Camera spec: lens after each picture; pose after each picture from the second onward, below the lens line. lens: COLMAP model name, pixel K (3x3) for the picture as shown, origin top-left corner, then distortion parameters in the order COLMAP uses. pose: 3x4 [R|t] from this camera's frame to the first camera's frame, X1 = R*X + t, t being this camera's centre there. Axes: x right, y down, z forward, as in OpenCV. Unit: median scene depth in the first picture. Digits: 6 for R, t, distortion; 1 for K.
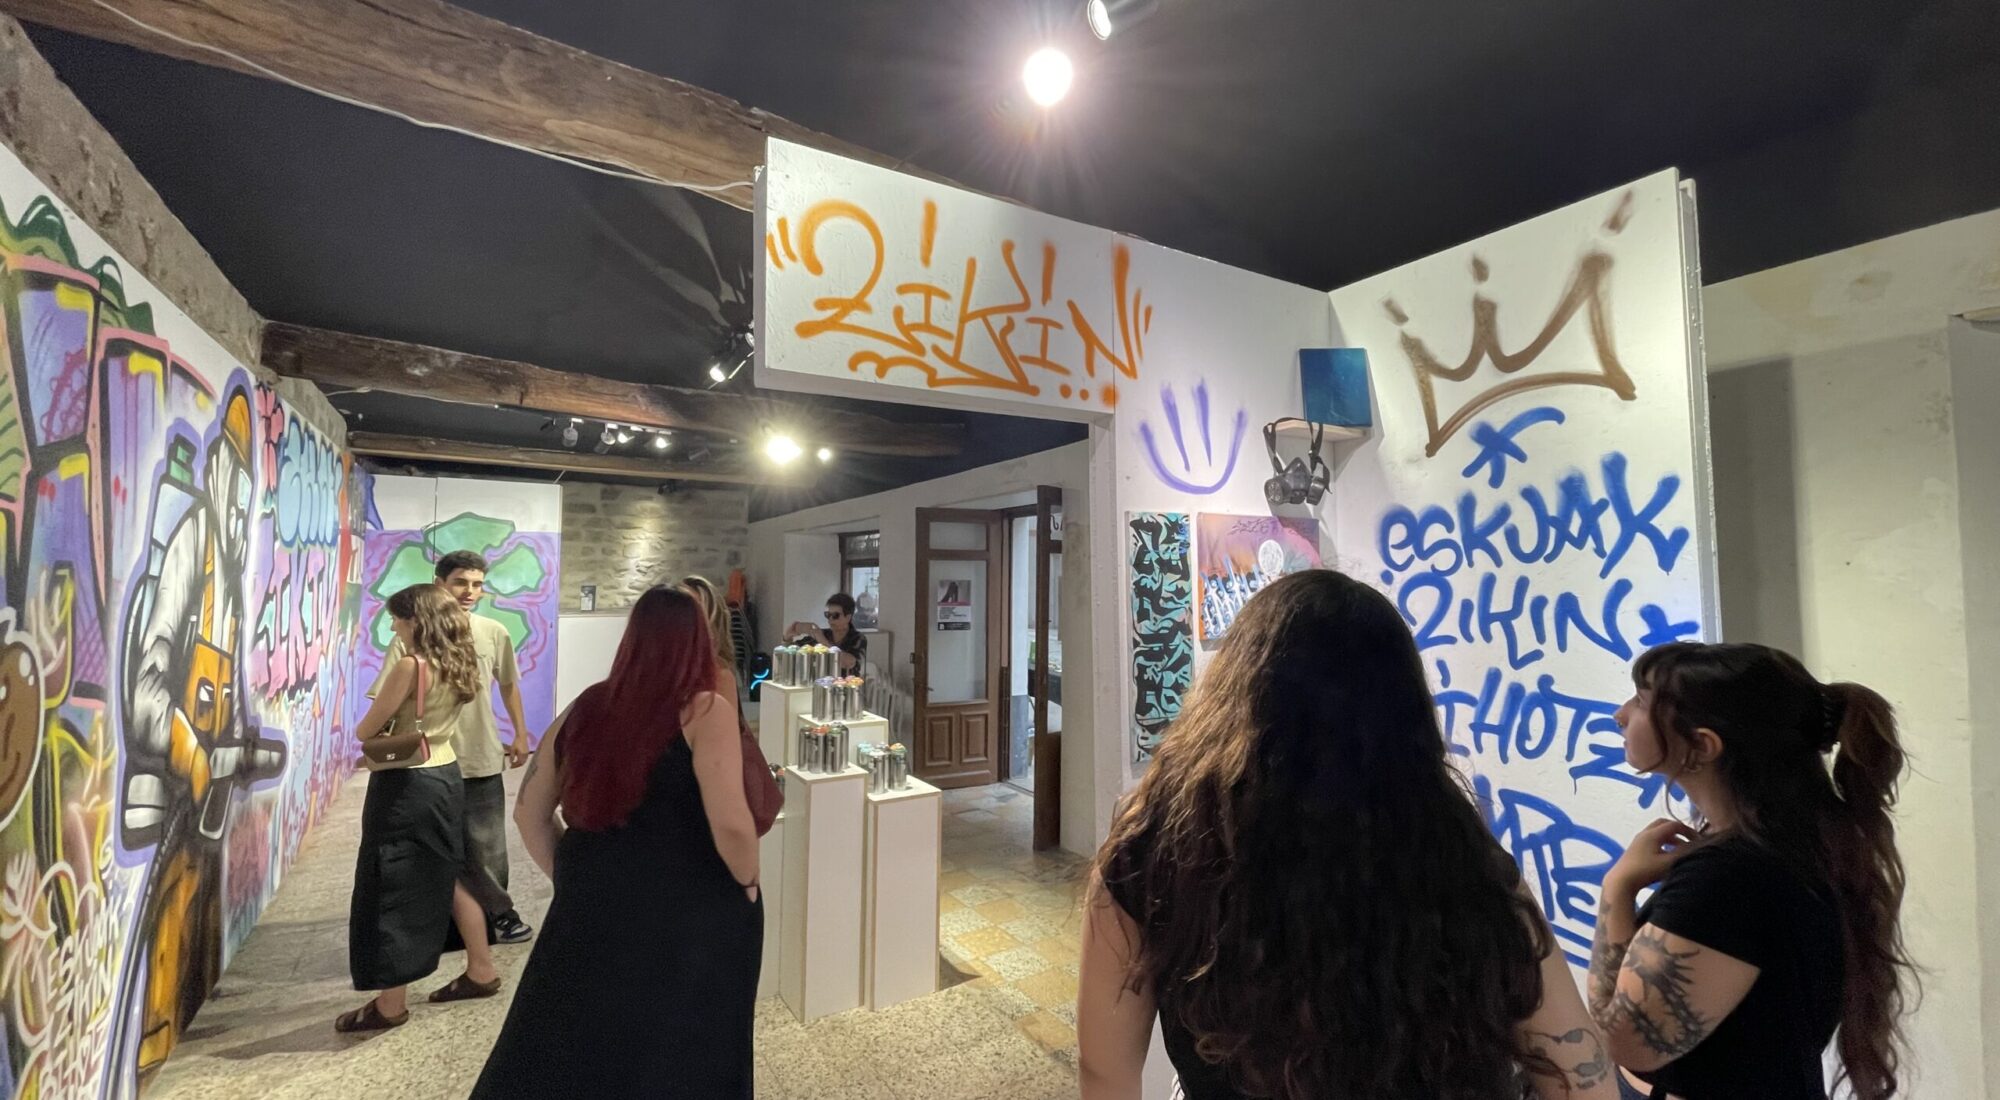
lens RADIAL K [[804.5, 0, 980.4], [0, 804.5, 550.7], [0, 0, 1]] dist [0.004346, -0.000877]
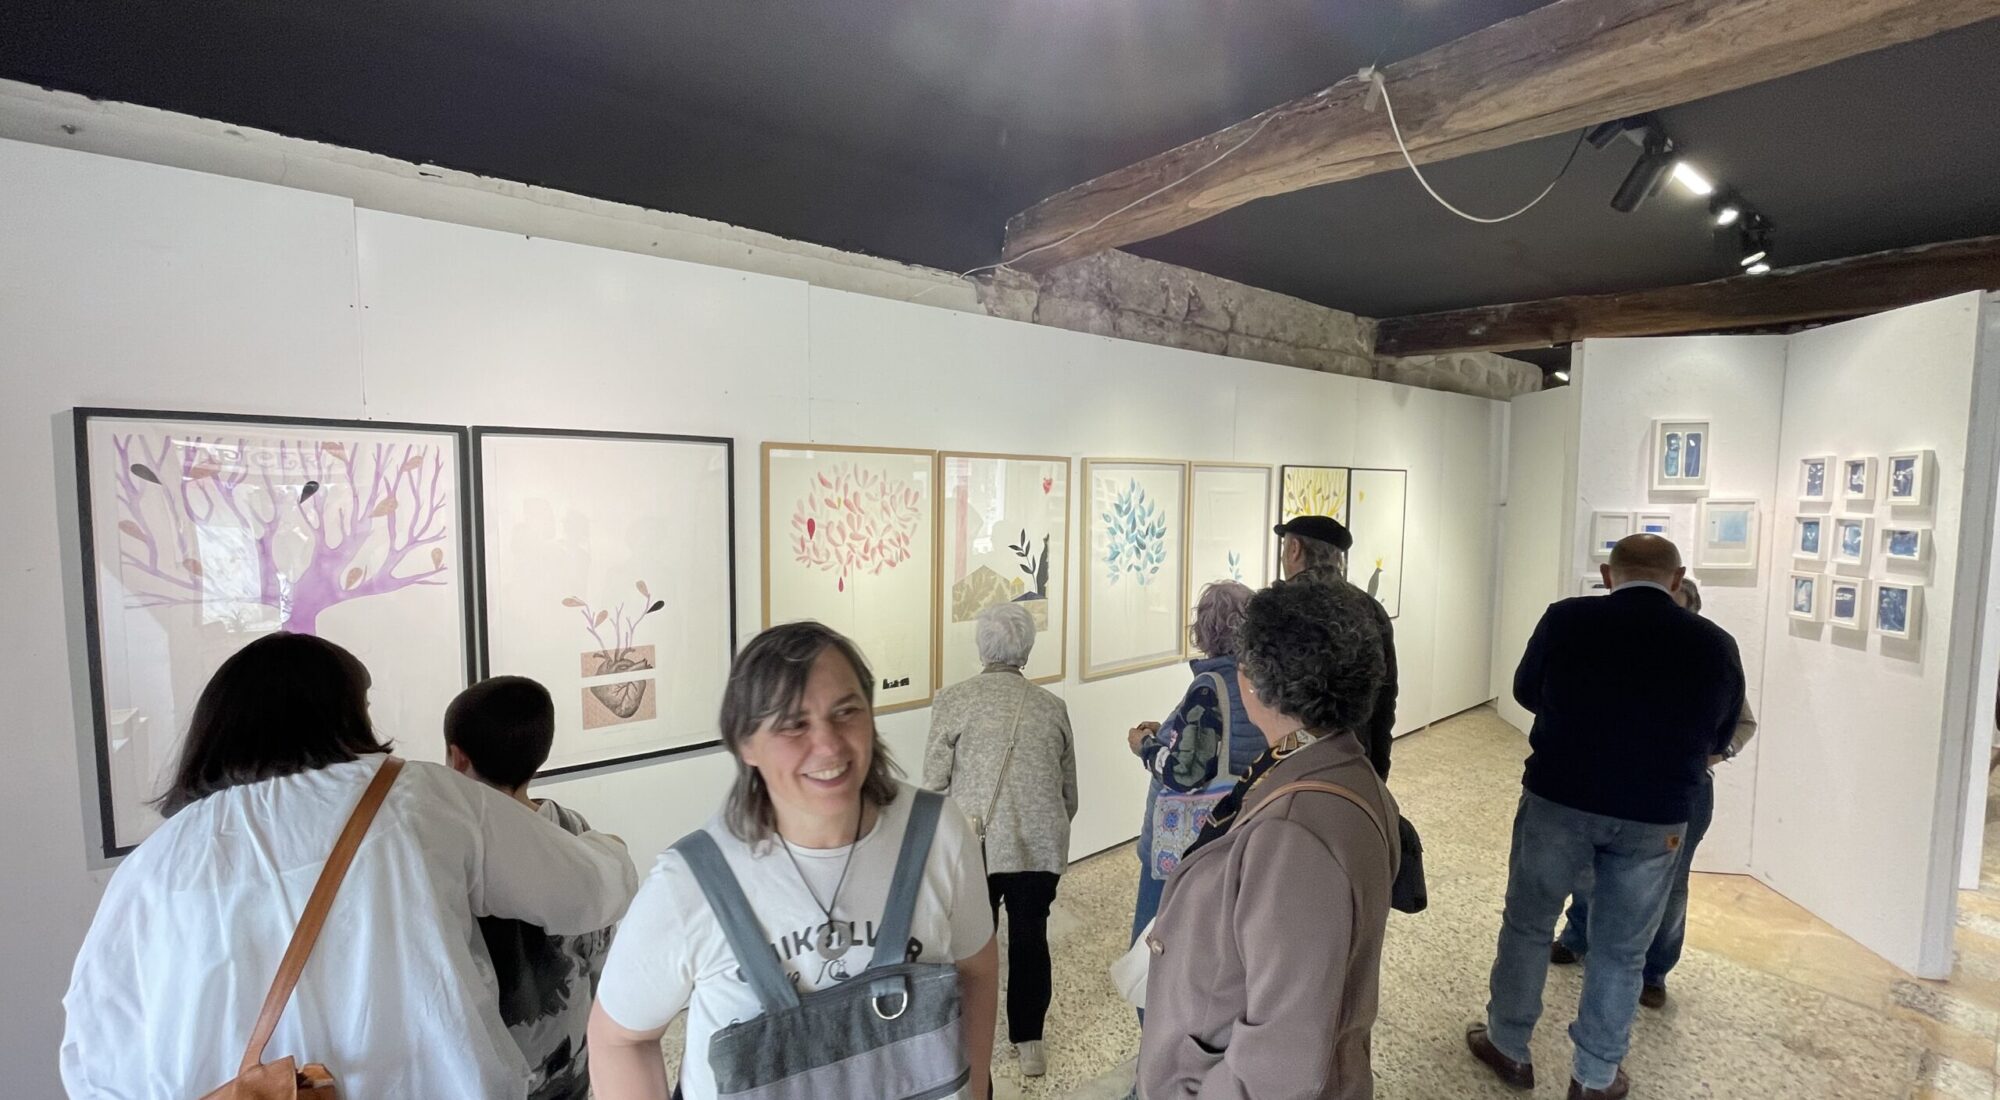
lens RADIAL K [[804.5, 0, 1007.9], [0, 804.5, 545.6], [0, 0, 1]] dist [0.004346, -0.000877]
pose [[0.110254, 0.054152, -0.992427, 0.505473], [0.036512, 0.997620, 0.058492, -0.016943], [0.993233, -0.042684, 0.108015, 0.293374]]
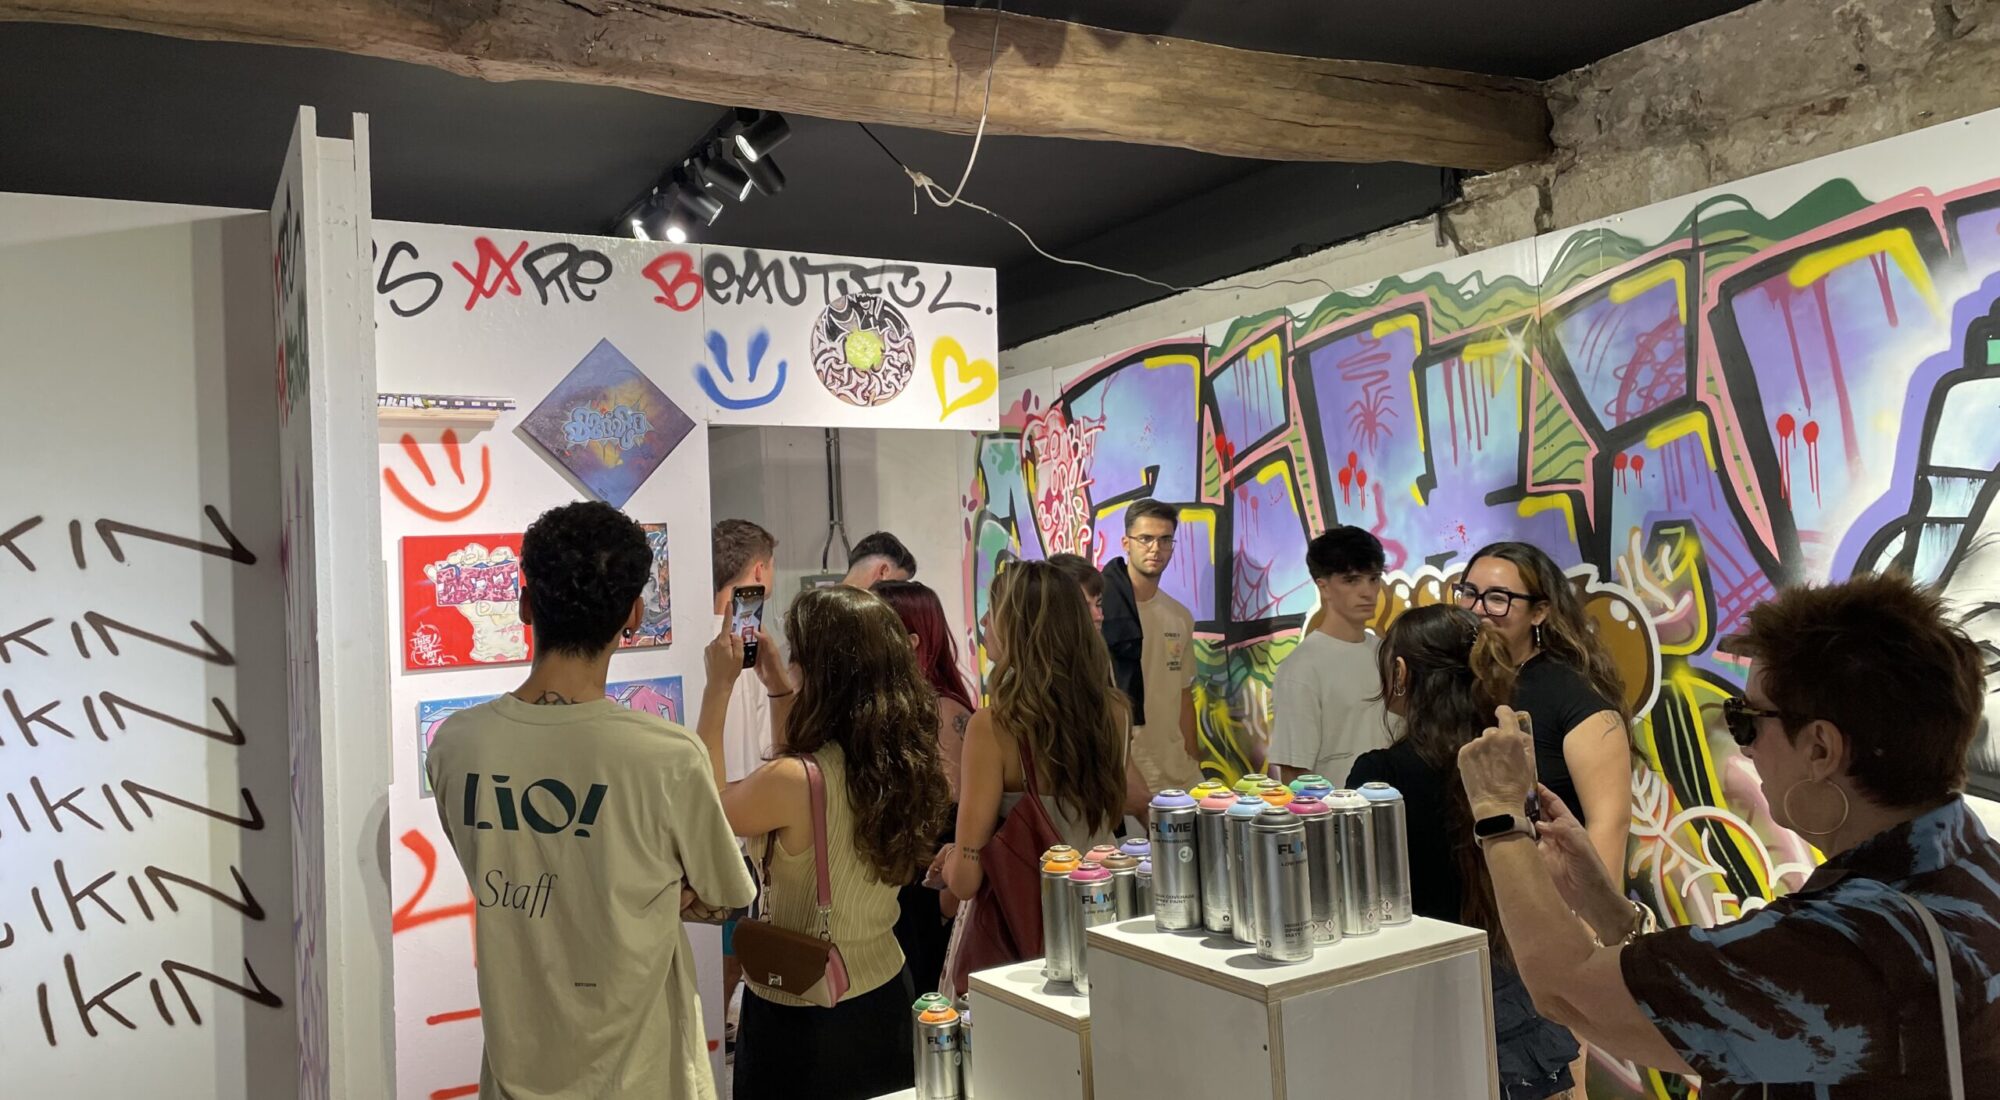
lens RADIAL K [[1495.4, 0, 1014.0], [0, 1495.4, 538.7], [0, 0, 1]] dist [0.093001, -0.119291]
pose [[-0.999075, 0.041794, 0.010150, -0.163779], [0.041014, 0.996862, -0.067706, 0.081820], [-0.012948, -0.067227, -0.997654, 1.797938]]
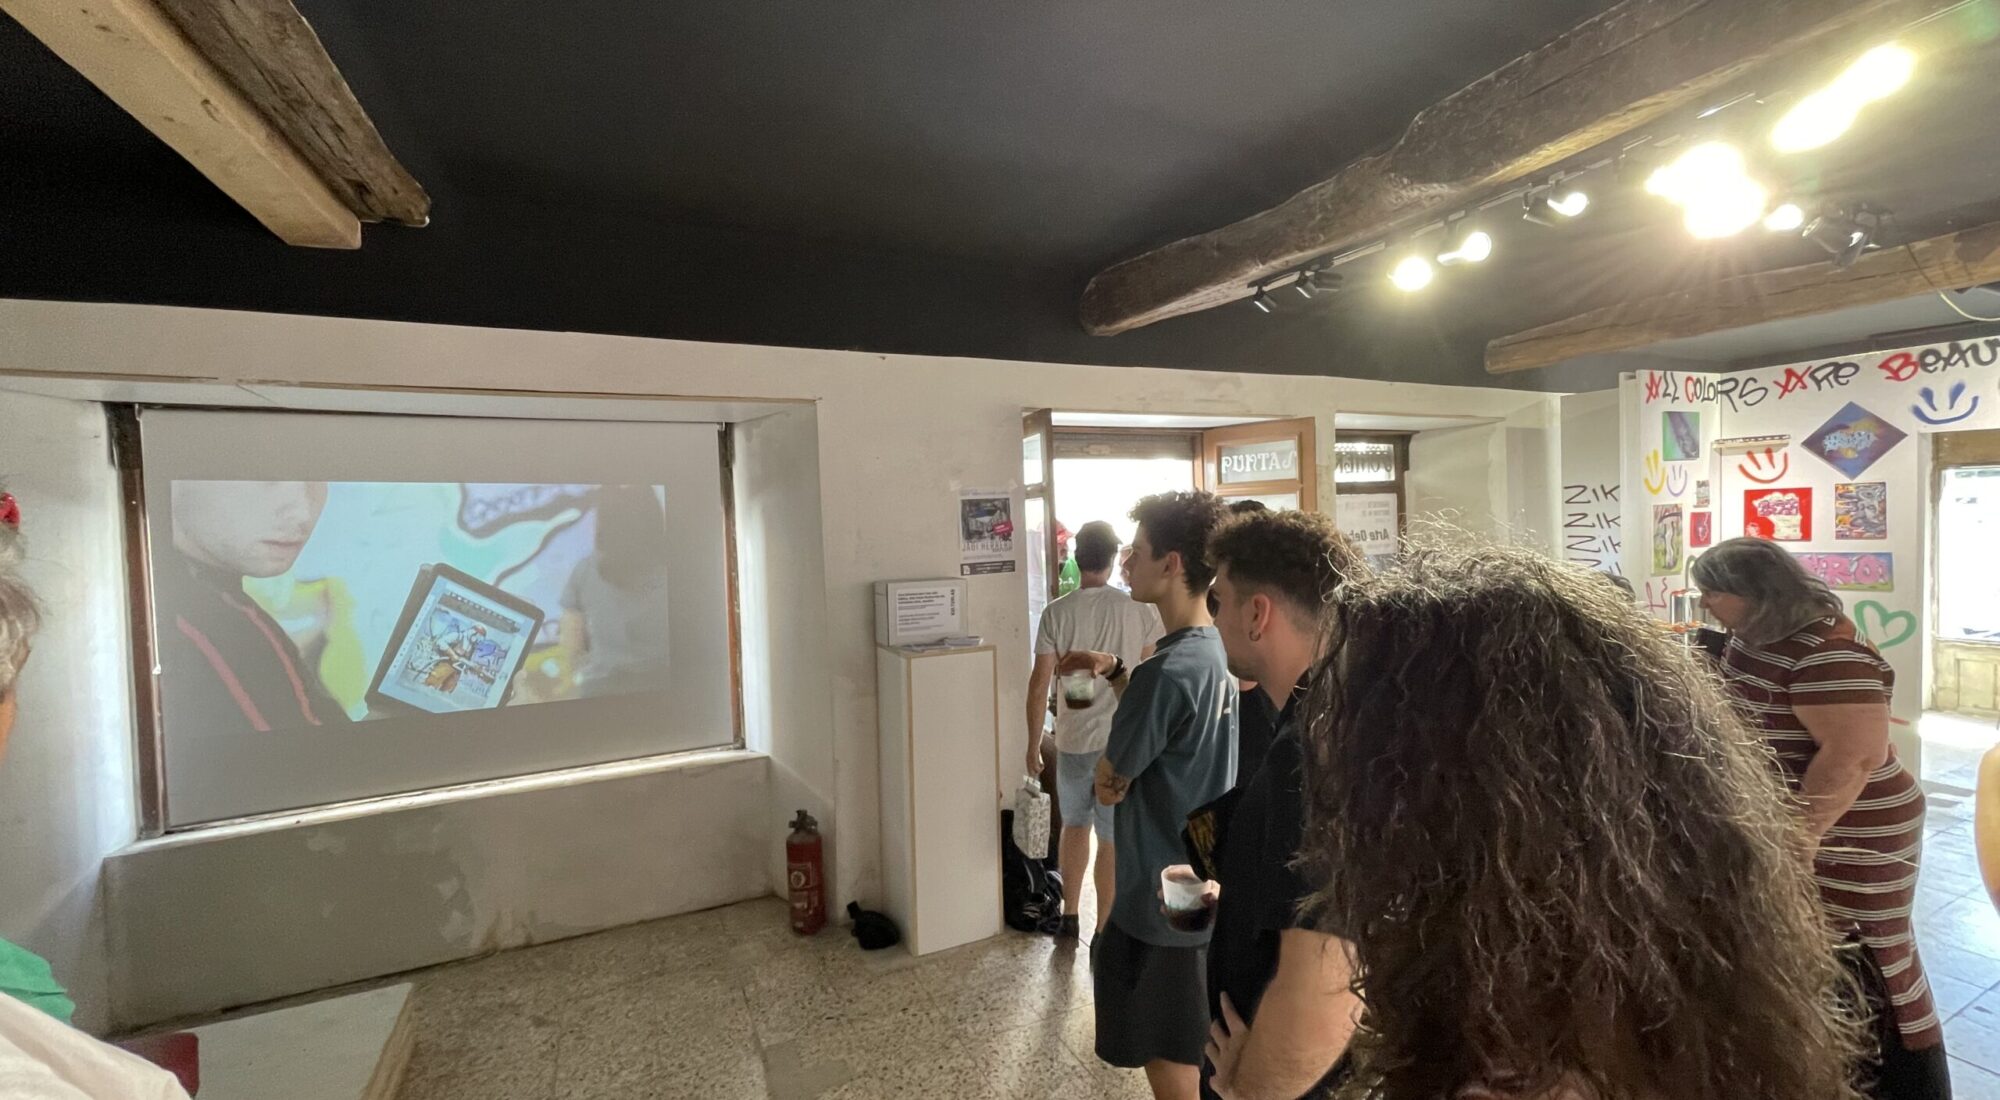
lens RADIAL K [[804.5, 0, 1013.0], [0, 804.5, 546.7], [0, 0, 1]] dist [0.004346, -0.000877]
pose [[0.078176, -0.046110, 0.995873, -1.366064], [-0.012294, 0.998809, 0.047211, 0.042632], [-0.996864, -0.015934, 0.077516, 1.999785]]
